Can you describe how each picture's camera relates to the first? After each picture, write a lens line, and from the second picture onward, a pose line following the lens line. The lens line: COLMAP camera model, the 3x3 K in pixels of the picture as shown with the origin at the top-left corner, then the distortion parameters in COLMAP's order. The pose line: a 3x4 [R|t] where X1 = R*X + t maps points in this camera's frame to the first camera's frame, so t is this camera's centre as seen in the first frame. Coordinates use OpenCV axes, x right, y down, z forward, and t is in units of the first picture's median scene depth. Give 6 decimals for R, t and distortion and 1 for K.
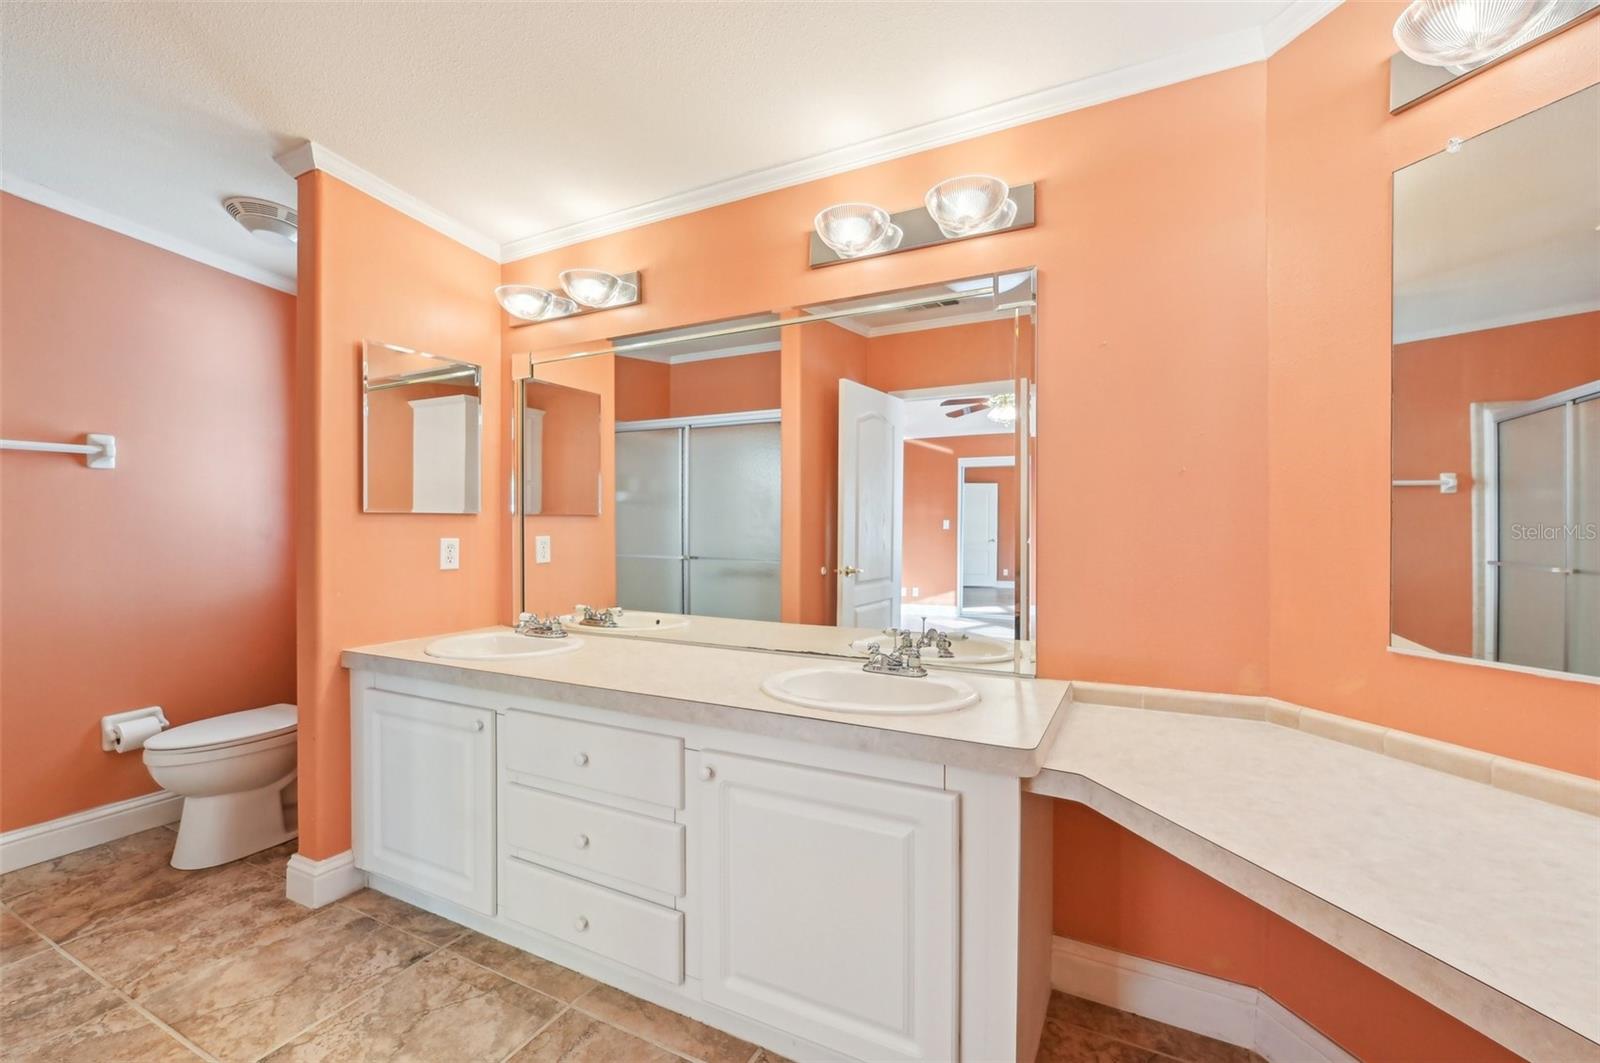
lens RADIAL K [[679.0, 0, 793.4], [0, 679.0, 536.8], [0, 0, 1]] dist [0.002025, -0.000211]
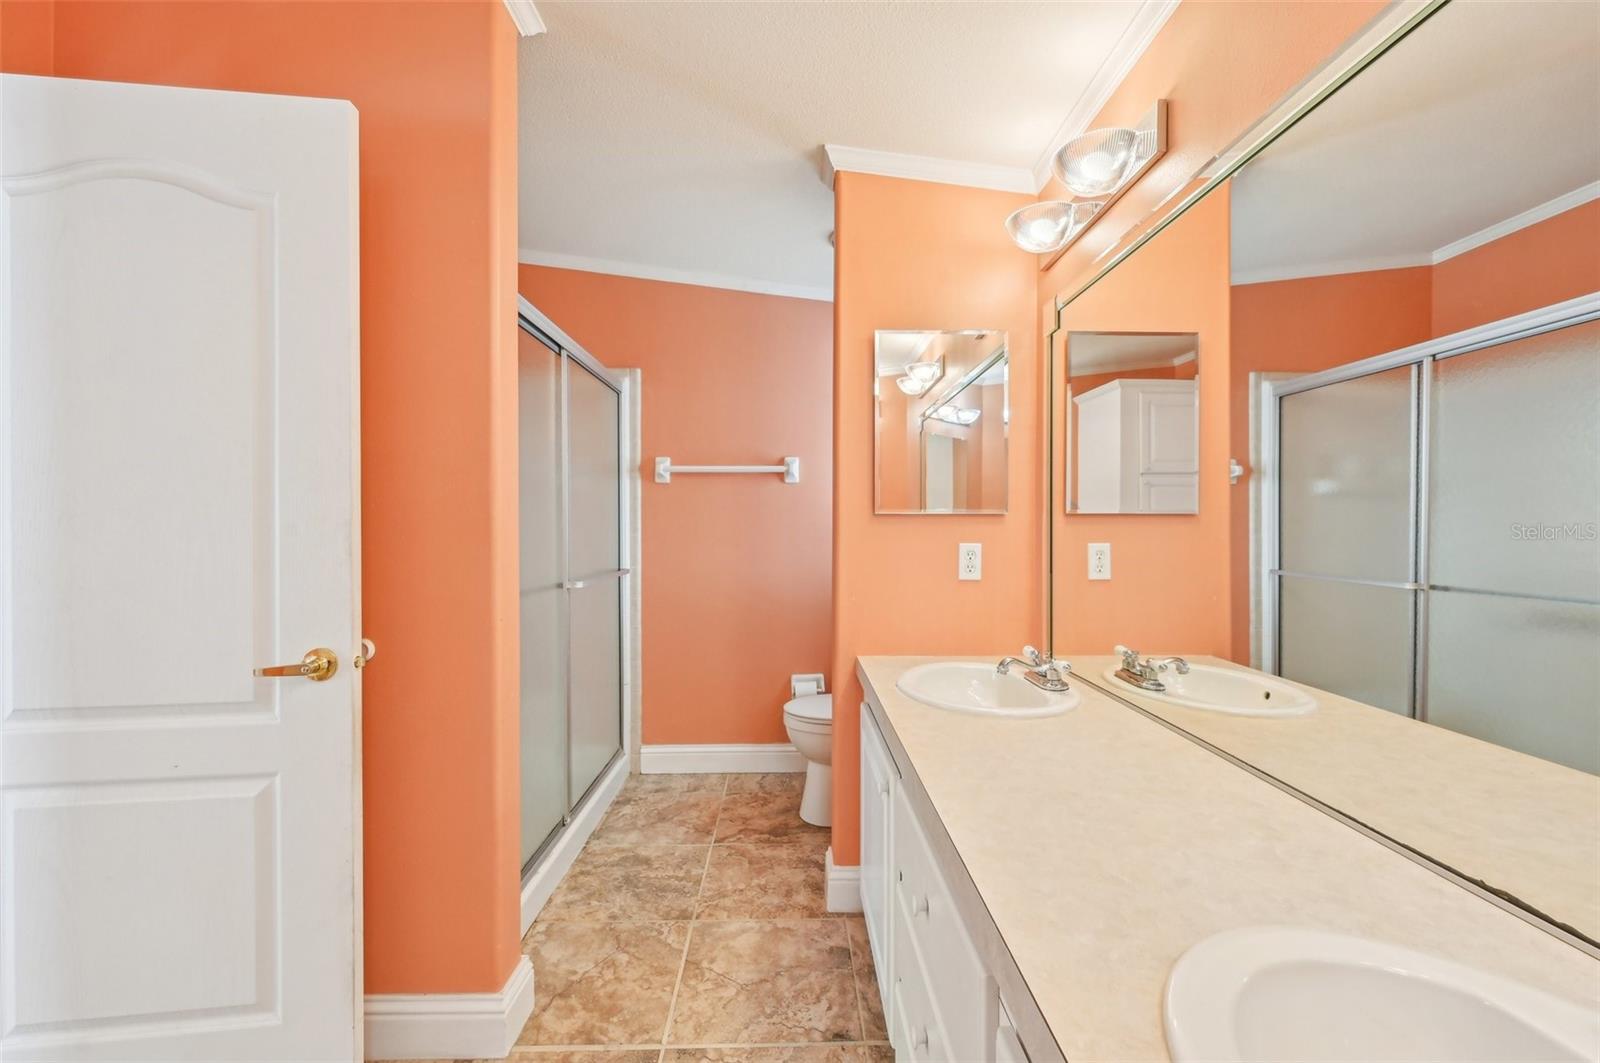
lens RADIAL K [[675.5, 0, 804.9], [0, 675.5, 527.6], [0, 0, 1]] dist [0.005469, 0.000127]
pose [[0.501458, 0.004676, -0.865170, 0.128622], [-0.020615, 0.999766, -0.006545, -0.008608], [0.864937, 0.021117, 0.501437, 0.438293]]
